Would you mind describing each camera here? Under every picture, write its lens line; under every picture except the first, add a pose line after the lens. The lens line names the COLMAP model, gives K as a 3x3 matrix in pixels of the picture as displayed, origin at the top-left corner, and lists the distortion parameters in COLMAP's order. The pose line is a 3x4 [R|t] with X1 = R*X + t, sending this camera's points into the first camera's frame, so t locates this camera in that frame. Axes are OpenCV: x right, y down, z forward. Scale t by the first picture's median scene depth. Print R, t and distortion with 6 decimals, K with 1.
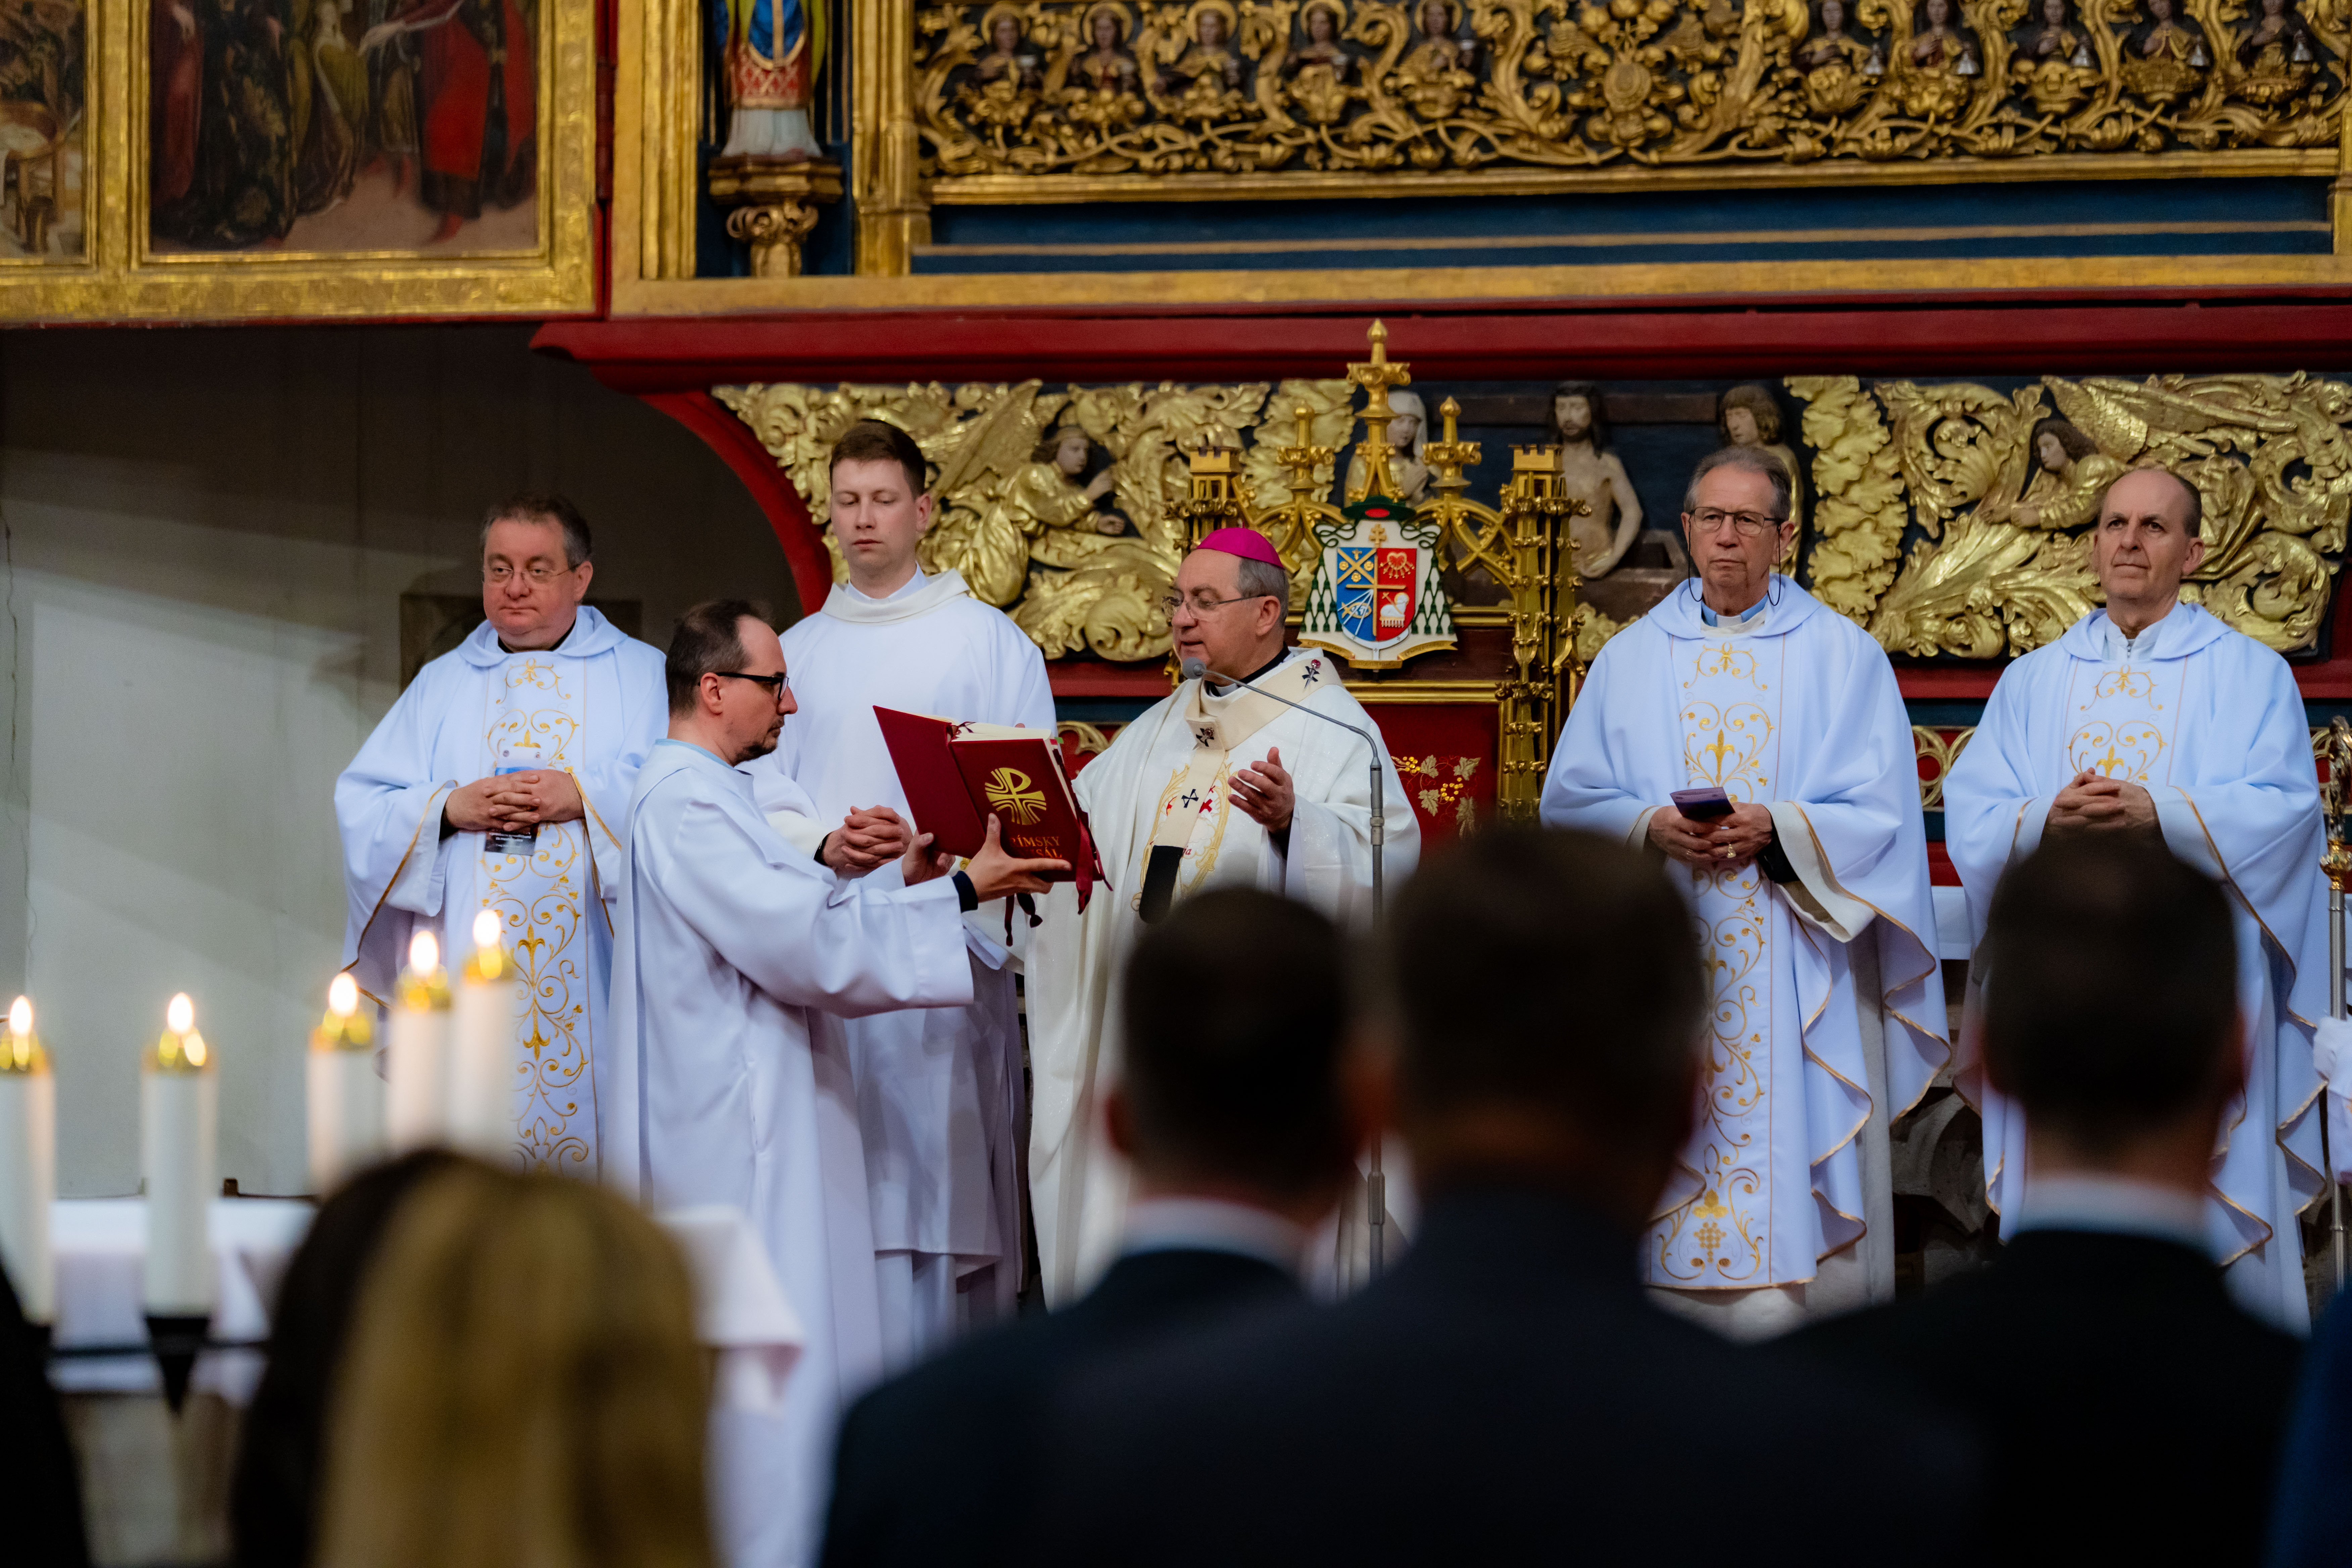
lens RADIAL K [[9512.2, 0, 1274.2], [0, 9512.2, 785.4], [0, 0, 1]] dist [-0.054792, 4.146475]
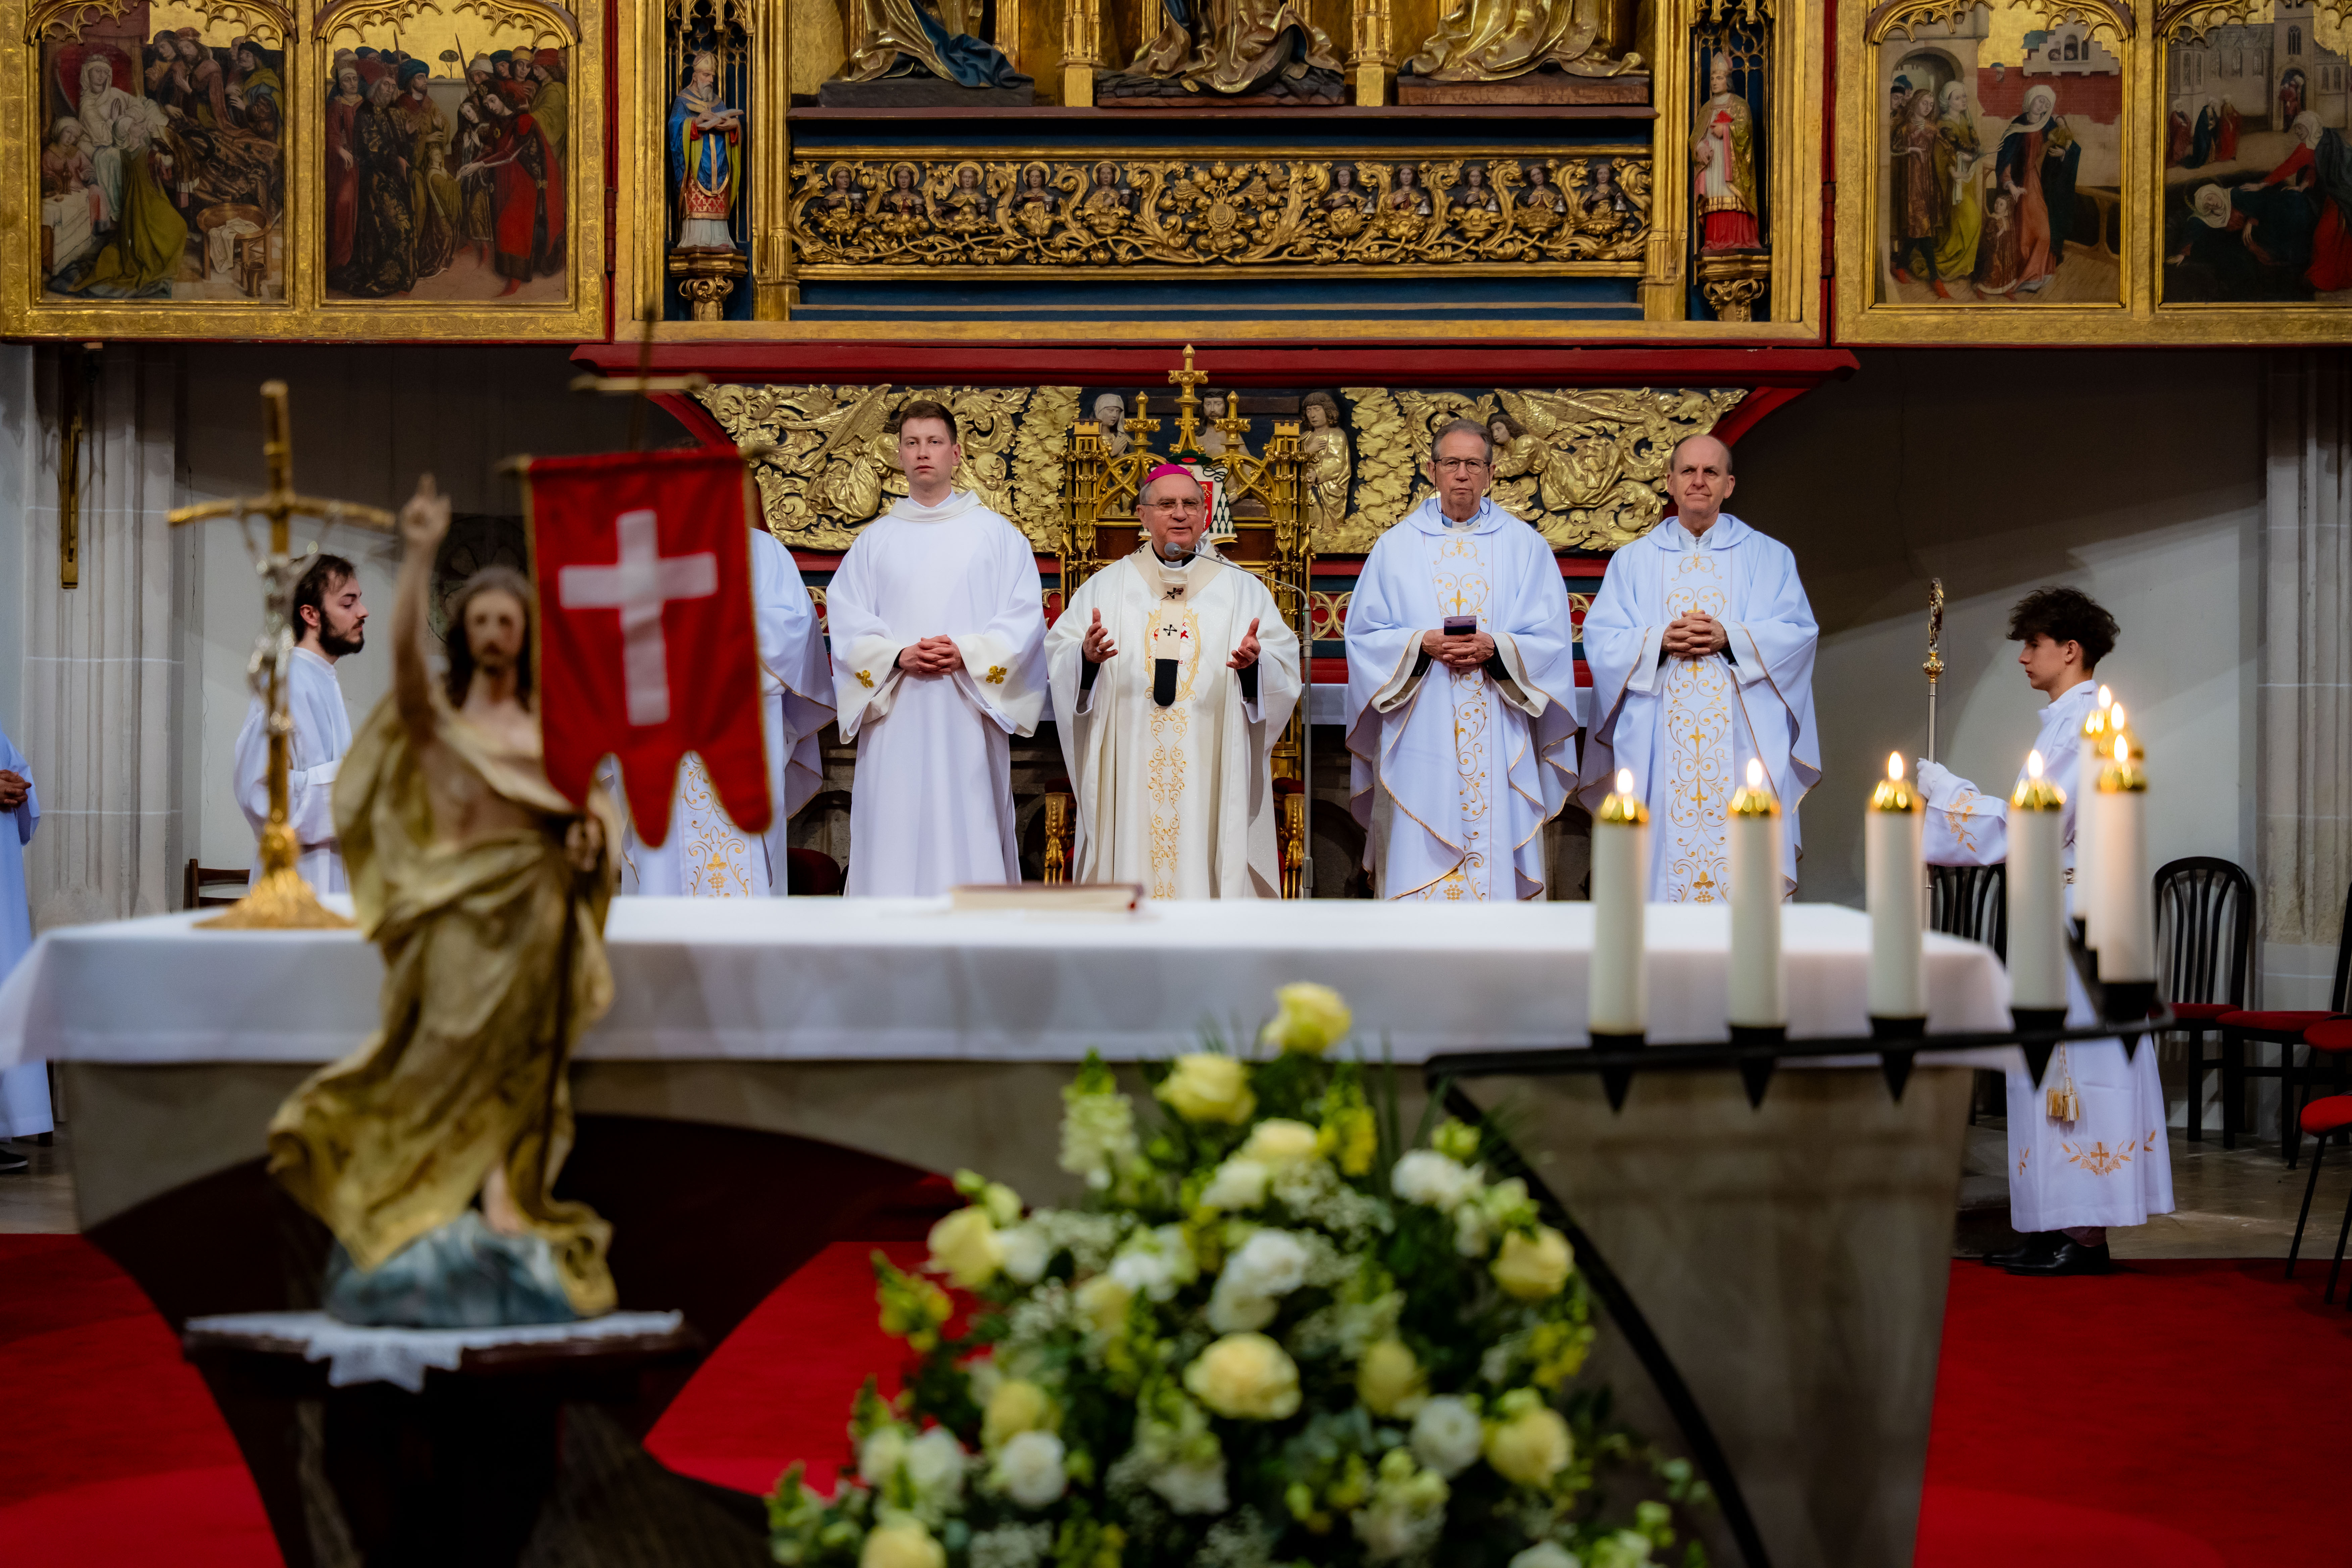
lens RADIAL K [[4539.4, 0, 1168.3], [0, 4539.4, 832.3], [0, 0, 1]] dist [0.072124, -0.052262]
pose [[0.975125, -0.005544, 0.221587, -0.153357], [-0.003648, 0.999150, 0.041054, 0.003613], [-0.221626, -0.040841, 0.974276, 0.196844]]
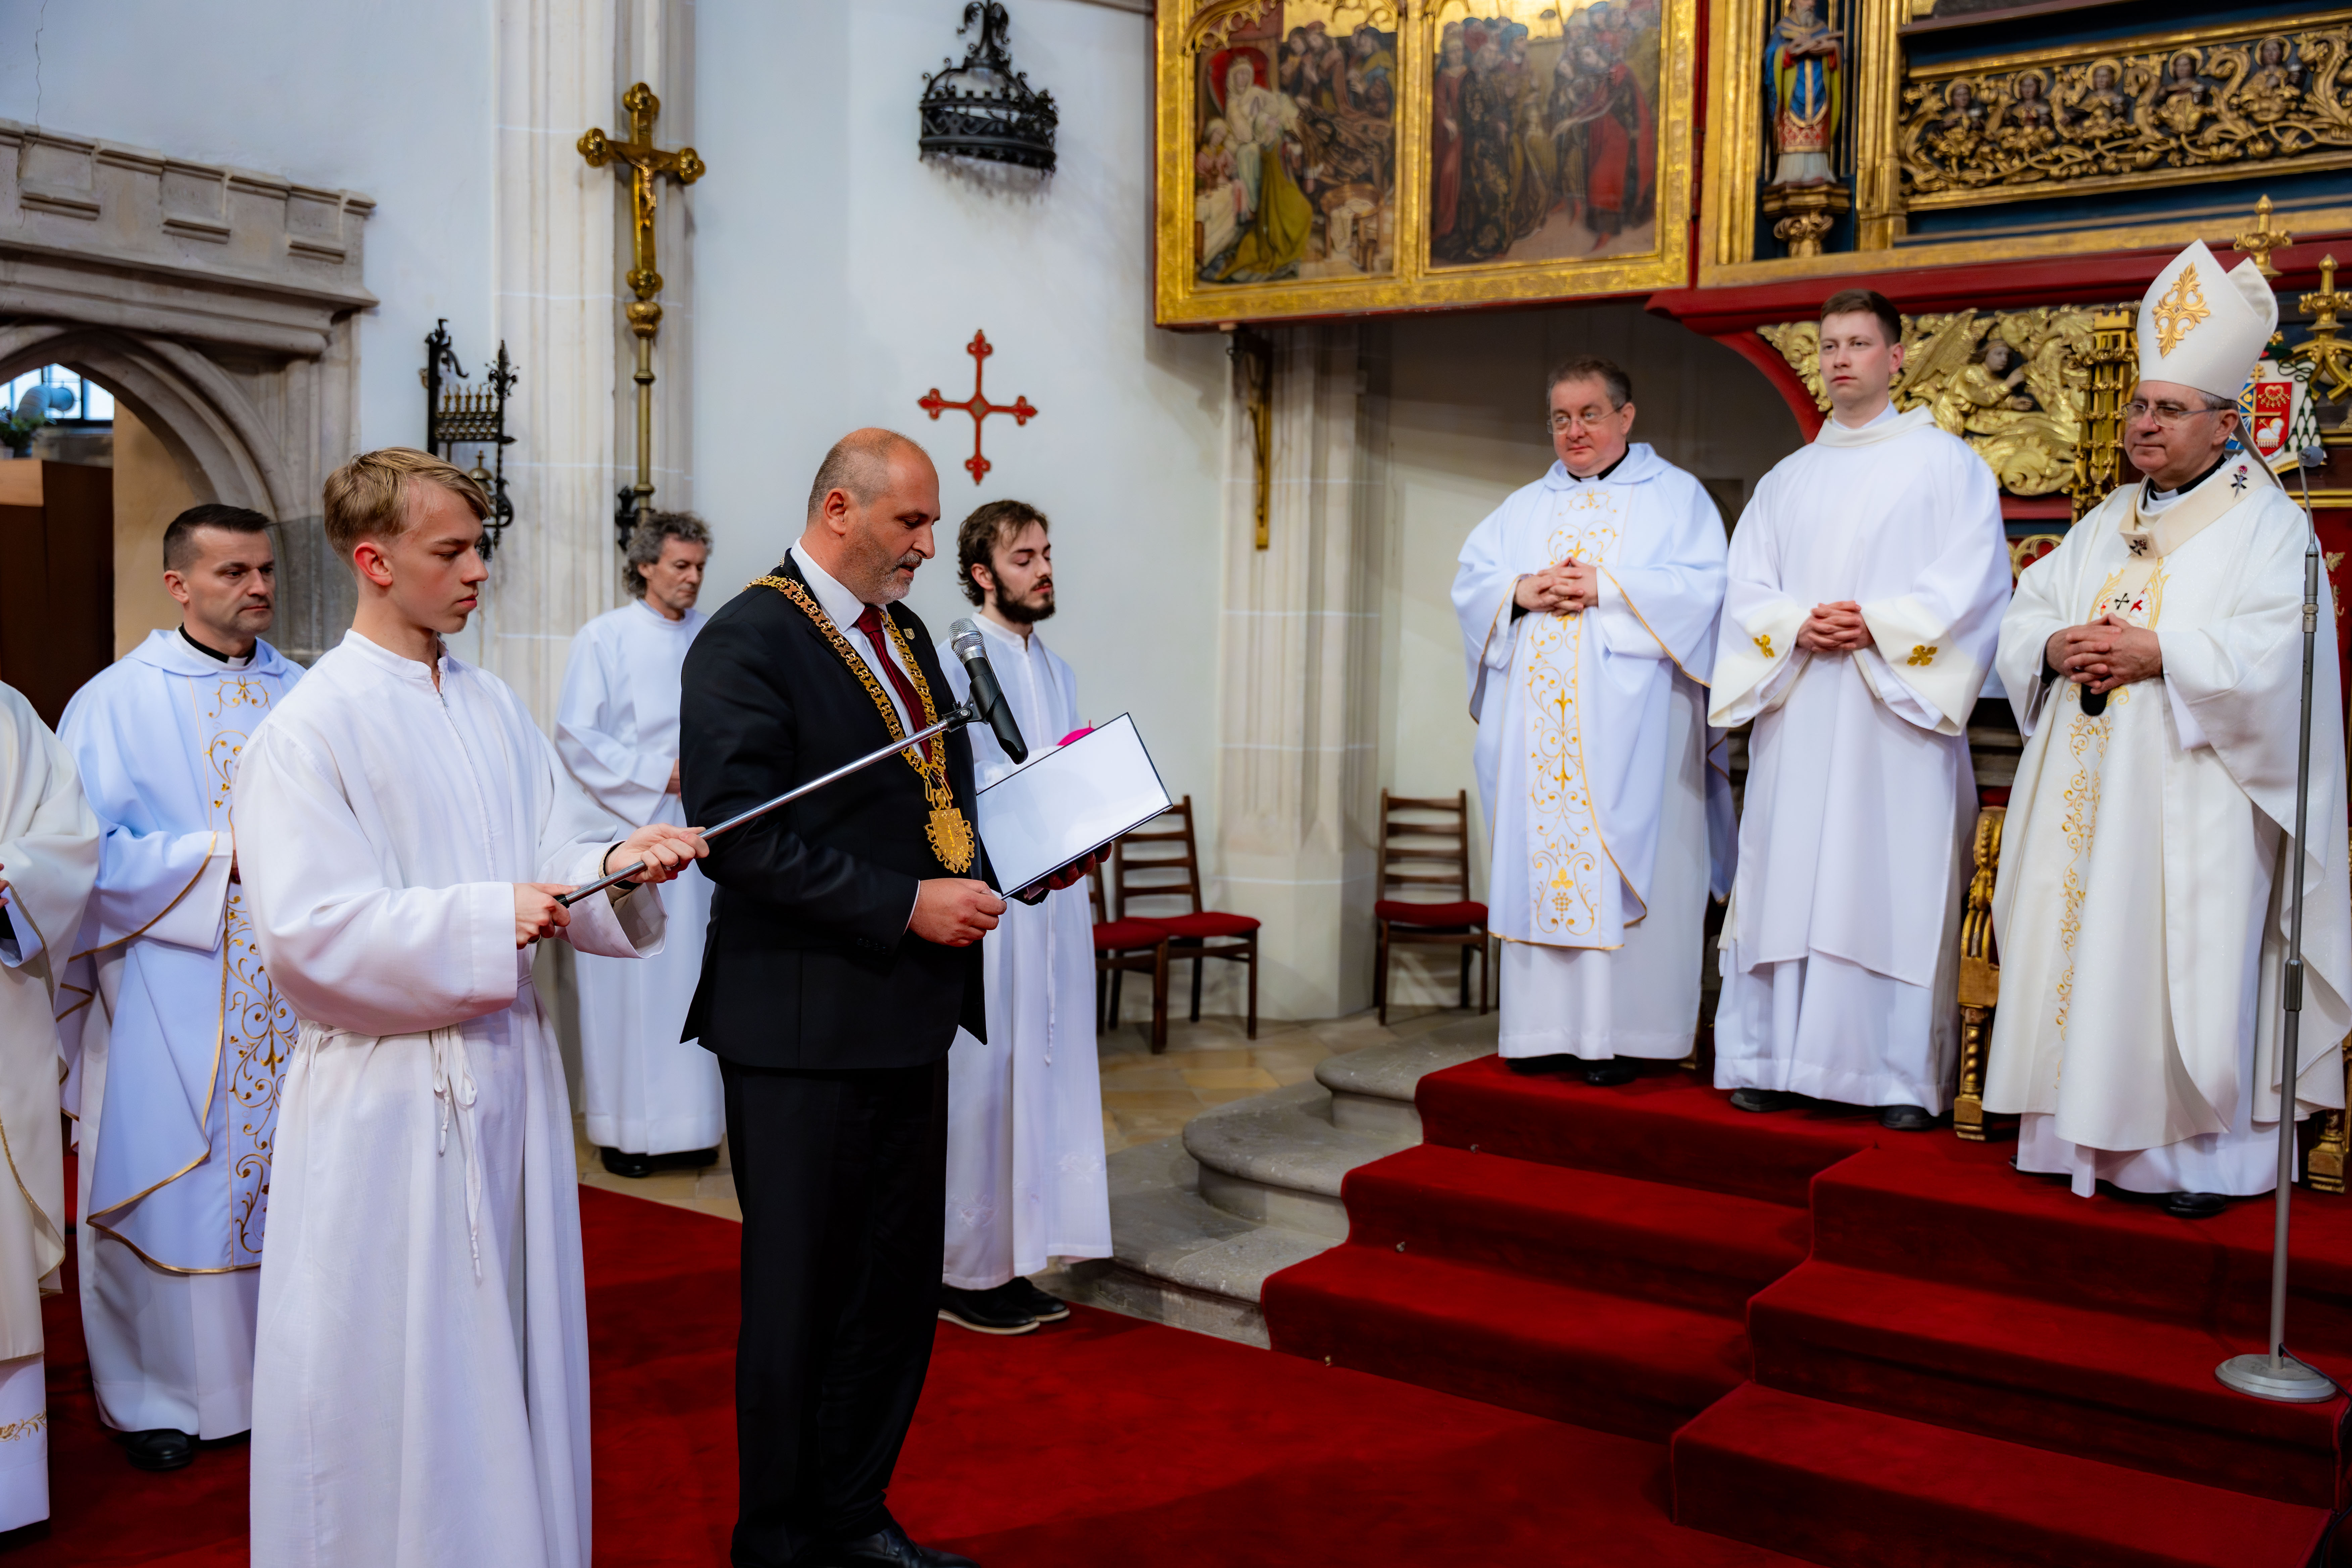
lens RADIAL K [[2261.8, 0, 1176.0], [0, 2261.8, 784.0], [0, 0, 1]] dist [0.014059, -0.012941]
pose [[0.933572, 0.032451, -0.356917, -0.012082], [-0.001118, 0.996151, 0.087647, 0.001213], [0.358387, -0.081425, 0.930015, 0.603645]]
